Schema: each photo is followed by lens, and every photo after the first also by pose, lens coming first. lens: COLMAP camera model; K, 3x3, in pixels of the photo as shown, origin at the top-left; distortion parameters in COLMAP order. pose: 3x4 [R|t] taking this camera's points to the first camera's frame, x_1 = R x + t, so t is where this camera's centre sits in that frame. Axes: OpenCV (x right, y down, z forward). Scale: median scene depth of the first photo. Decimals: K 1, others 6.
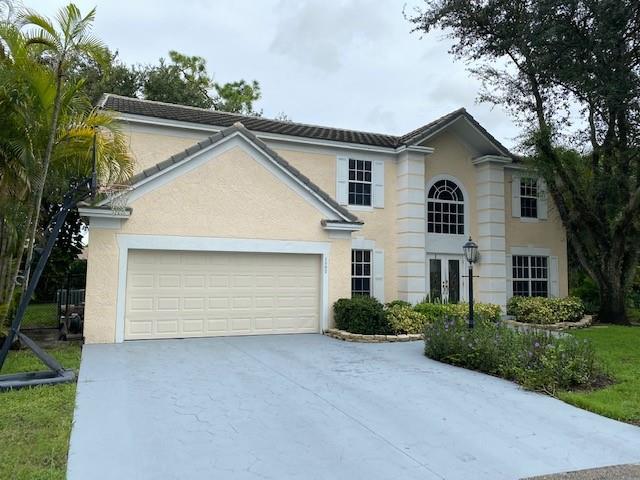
lens RADIAL K [[494.8, 0, 320.0], [0, 494.8, 240.0], [0, 0, 1]] dist [0.004125, -0.006603]
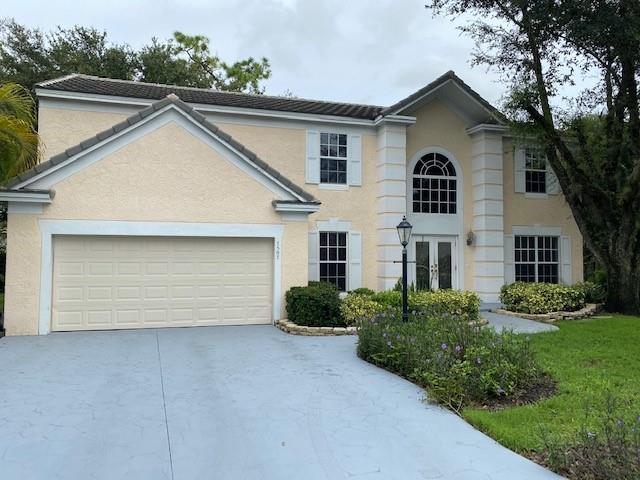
lens RADIAL K [[494.8, 0, 320.0], [0, 494.8, 240.0], [0, 0, 1]] dist [0.004125, -0.006603]
pose [[0.994503, -0.013299, -0.103857, 0.151581], [0.016729, 0.999341, 0.032228, 0.004181], [0.103360, -0.033788, 0.994070, 0.087434]]
